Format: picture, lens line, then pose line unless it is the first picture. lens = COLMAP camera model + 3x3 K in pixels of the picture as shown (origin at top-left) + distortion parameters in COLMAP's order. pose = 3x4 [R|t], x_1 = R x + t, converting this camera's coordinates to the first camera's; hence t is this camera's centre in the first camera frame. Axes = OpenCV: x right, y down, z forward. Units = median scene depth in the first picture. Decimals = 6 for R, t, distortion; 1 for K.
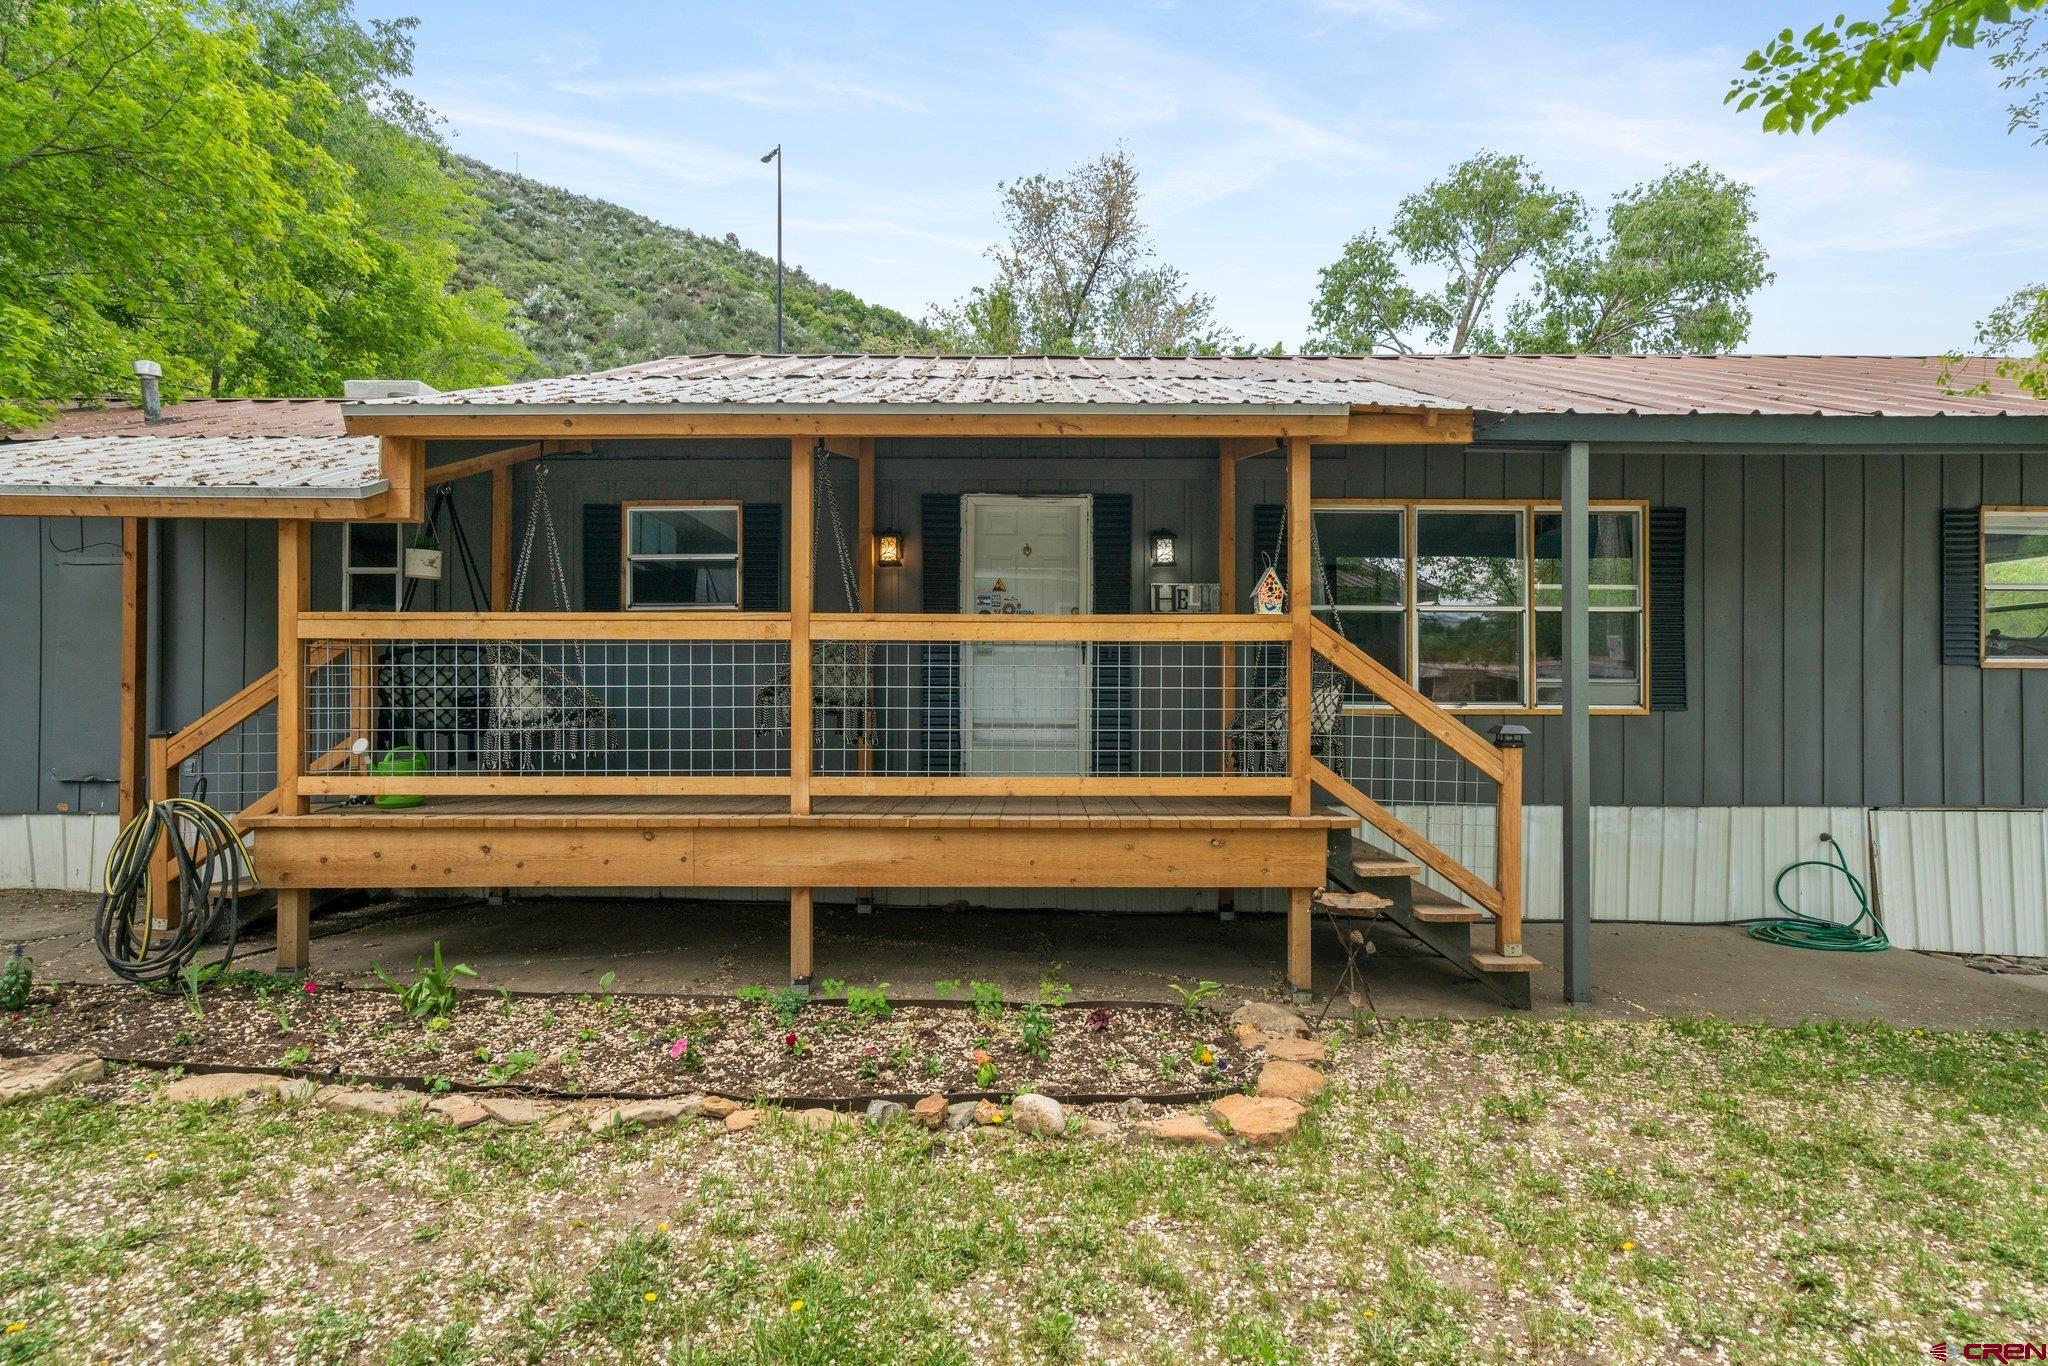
lens RADIAL K [[935.6, 0, 1014.1], [0, 935.6, 688.4], [0, 0, 1]] dist [-0.000629, -0.000564]
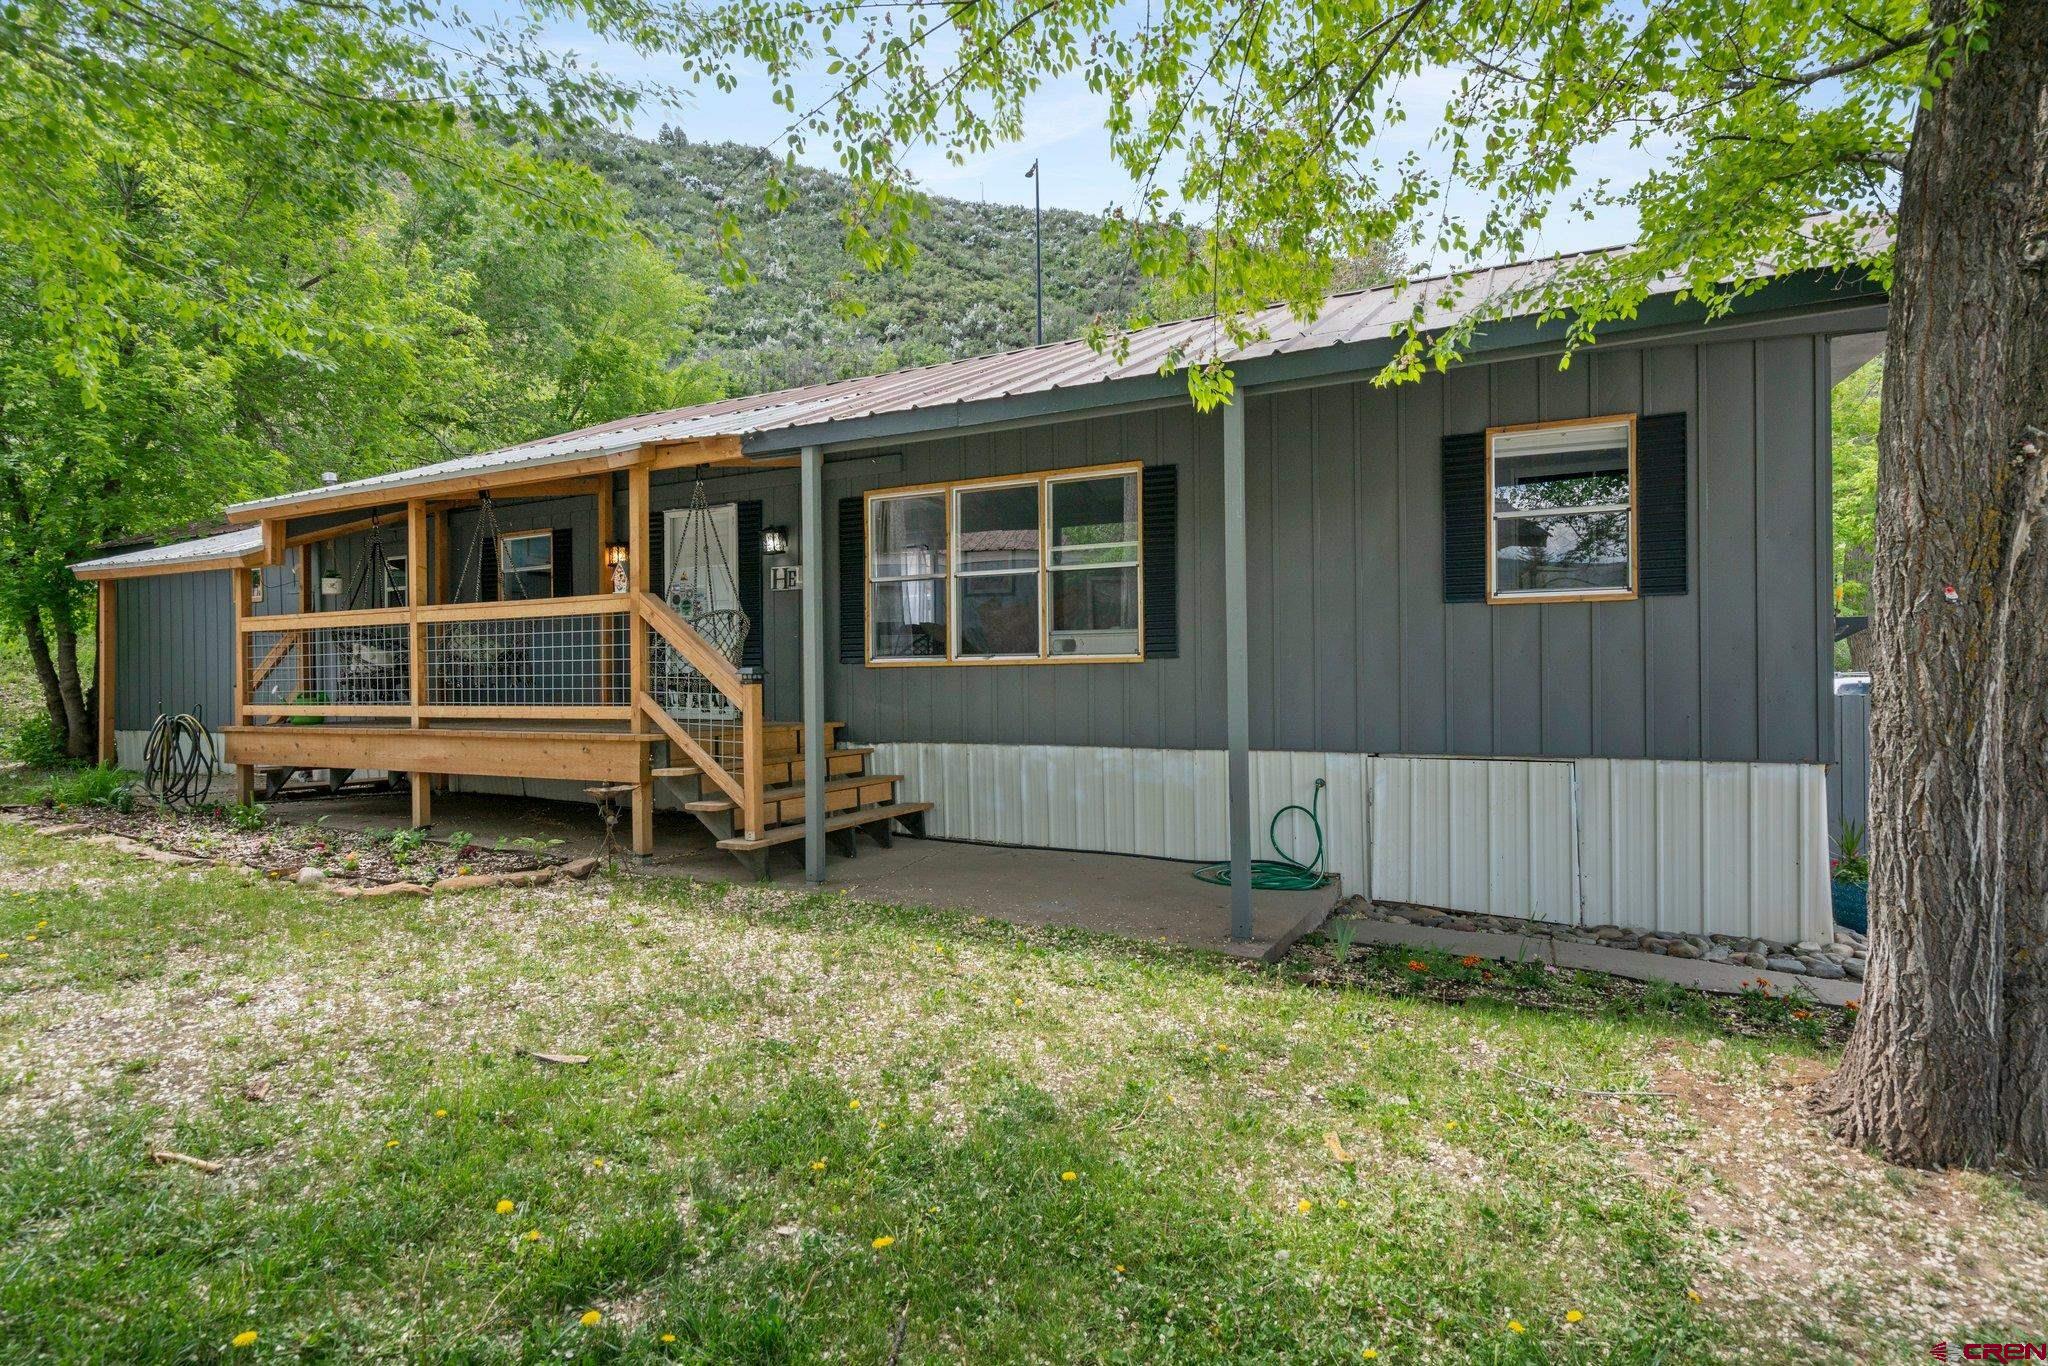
lens RADIAL K [[956.7, 0, 1027.5], [0, 956.7, 670.8], [0, 0, 1]] dist [-0.002989, -0.000325]
pose [[0.905454, -0.015138, -0.424174, 1.022193], [0.017649, 0.999842, 0.001993, 0.033685], [0.424077, -0.009291, 0.905579, -0.046786]]
